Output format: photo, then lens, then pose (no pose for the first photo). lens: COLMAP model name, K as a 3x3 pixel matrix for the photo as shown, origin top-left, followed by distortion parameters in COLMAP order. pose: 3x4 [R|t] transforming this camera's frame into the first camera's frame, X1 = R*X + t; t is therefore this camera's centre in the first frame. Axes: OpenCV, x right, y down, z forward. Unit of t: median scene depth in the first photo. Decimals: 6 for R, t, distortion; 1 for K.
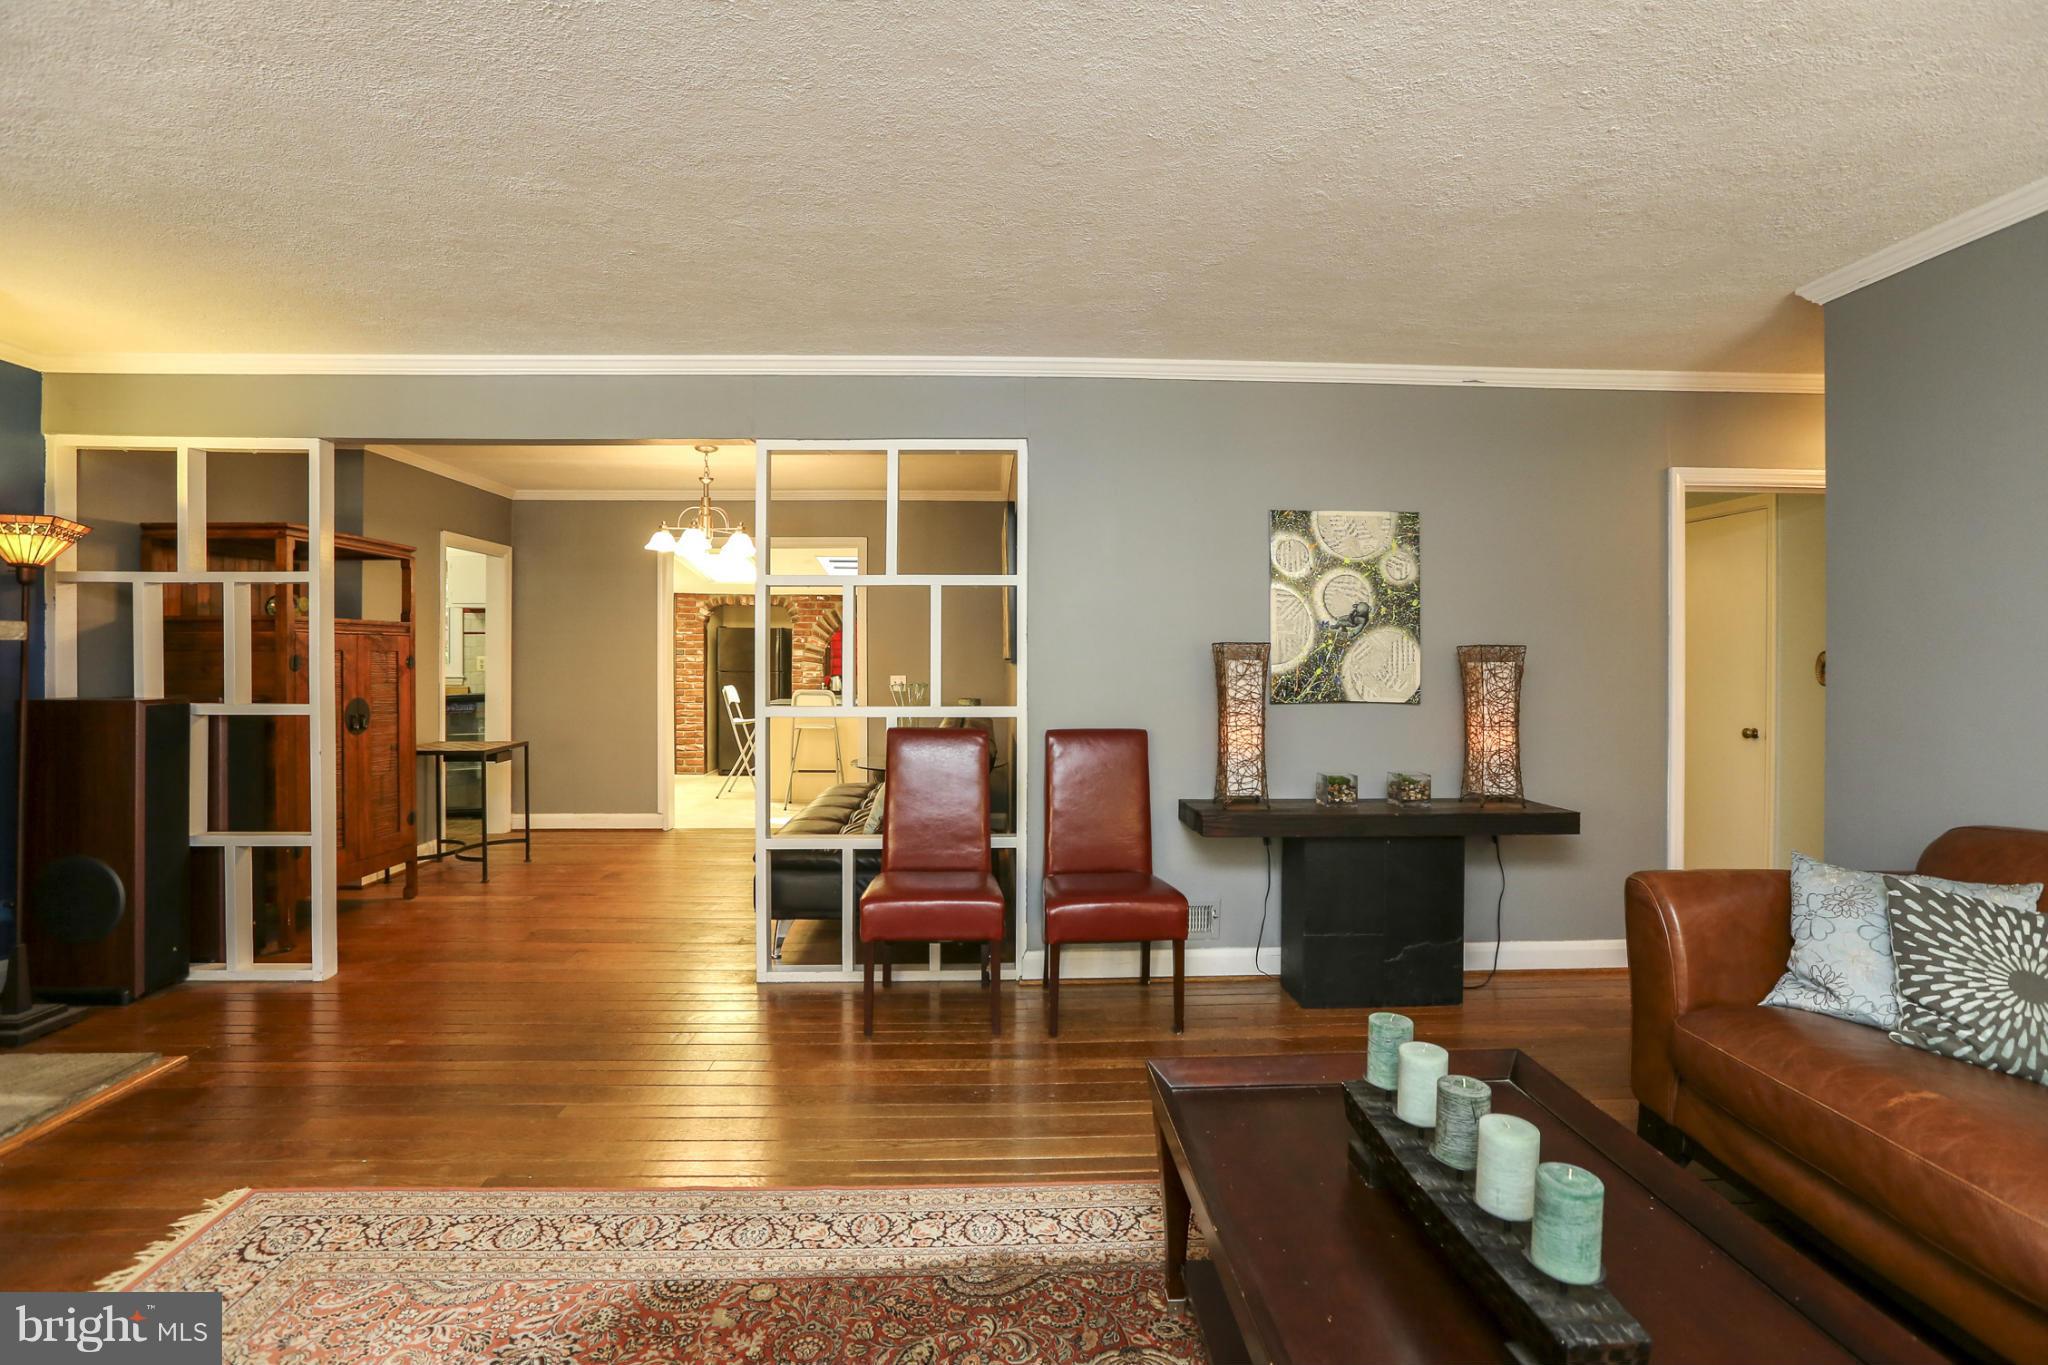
lens RADIAL K [[961.7, 0, 1023.6], [0, 961.7, 659.1], [0, 0, 1]] dist [-0.063399, 0.024997]
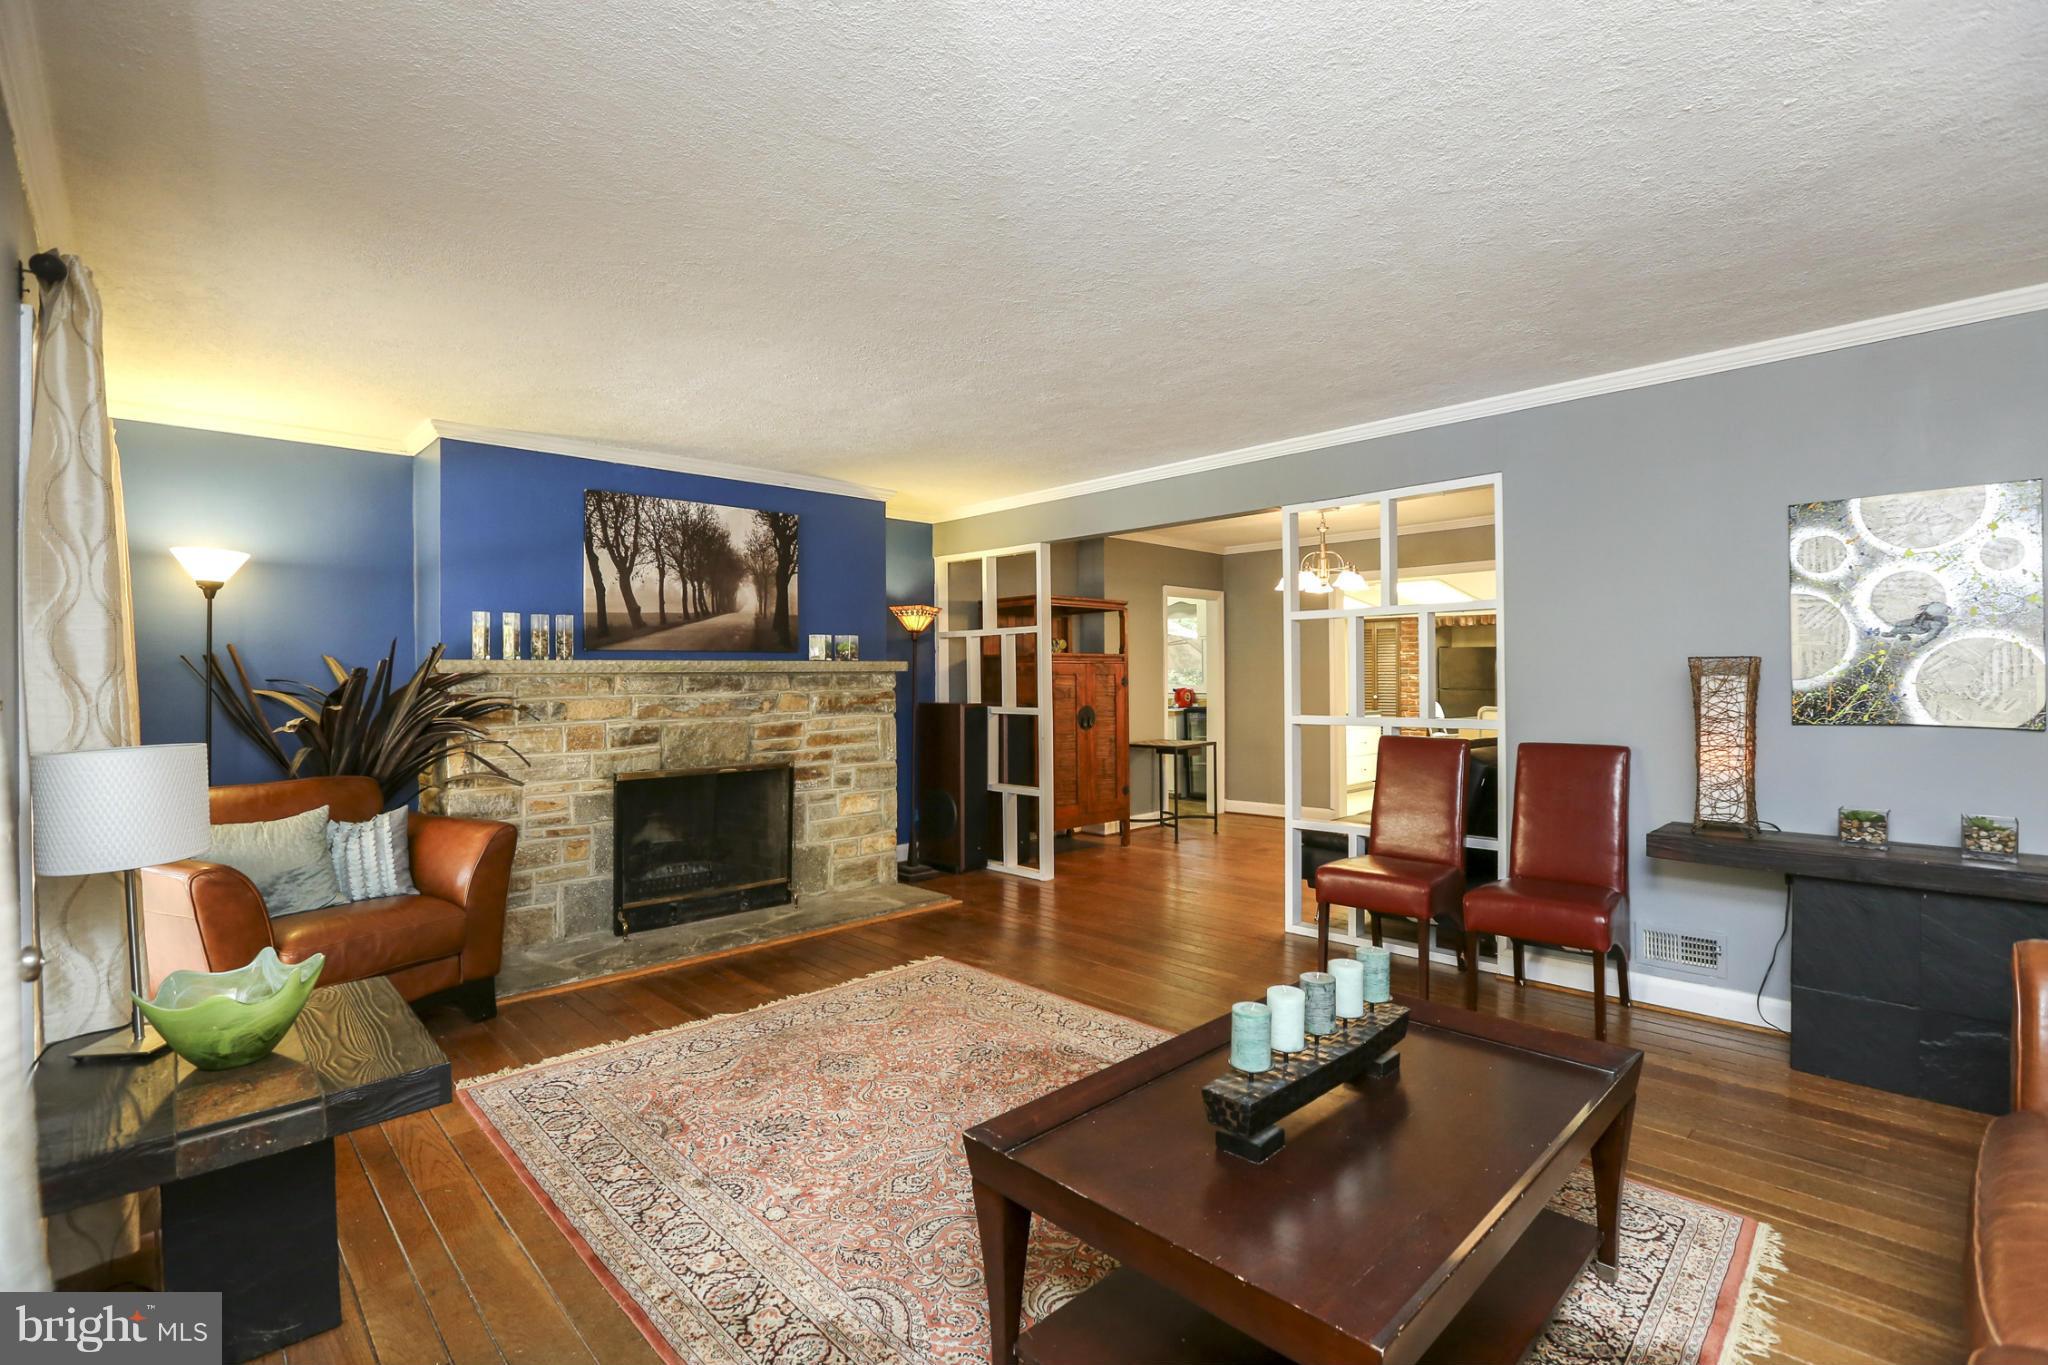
lens RADIAL K [[936.6, 0, 1013.1], [0, 936.6, 674.0], [0, 0, 1]] dist [-0.040471, 0.000667]
pose [[0.656484, -0.010105, -0.754272, 0.419130], [0.006578, 0.999949, -0.007671, 0.001835], [0.754311, 0.000074, 0.656517, -0.091641]]
